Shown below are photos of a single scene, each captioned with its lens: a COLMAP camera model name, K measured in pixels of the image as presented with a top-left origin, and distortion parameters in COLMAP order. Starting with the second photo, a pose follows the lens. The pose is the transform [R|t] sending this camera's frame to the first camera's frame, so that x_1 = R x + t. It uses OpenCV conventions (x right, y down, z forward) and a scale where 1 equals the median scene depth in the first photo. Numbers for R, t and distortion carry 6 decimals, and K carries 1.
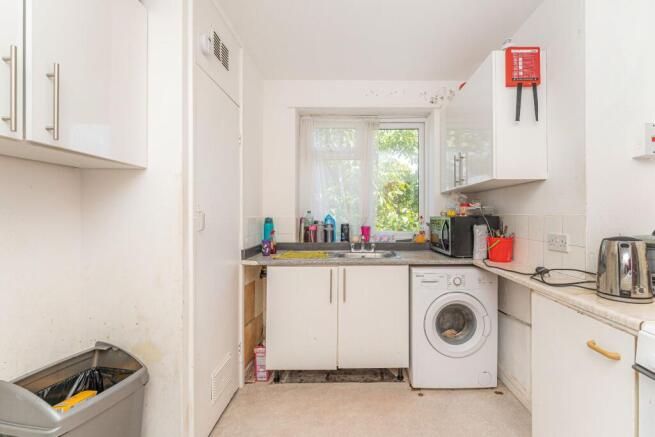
lens RADIAL K [[278.4, 0, 327.5], [0, 278.4, 218.5], [0, 0, 1]] dist [0.010263, 0.000304]
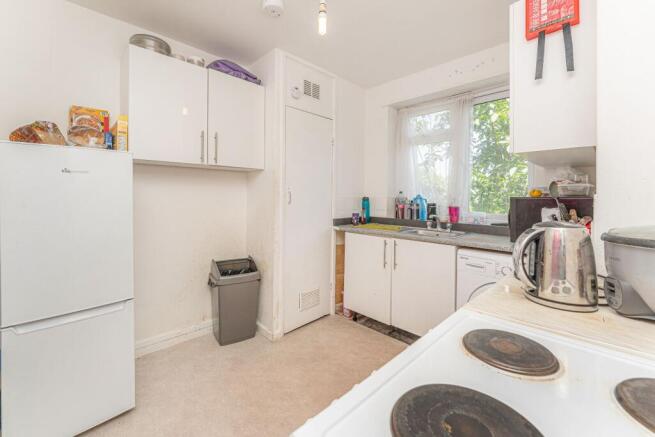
lens RADIAL K [[265.0, 0, 327.5], [0, 265.0, 200.9], [0, 0, 1]] dist [0.000737, 0.000119]
pose [[0.708550, 0.019512, -0.705390, 0.613295], [-0.018316, 0.999789, 0.009258, 0.008896], [0.705422, 0.006360, 0.708759, 0.017005]]
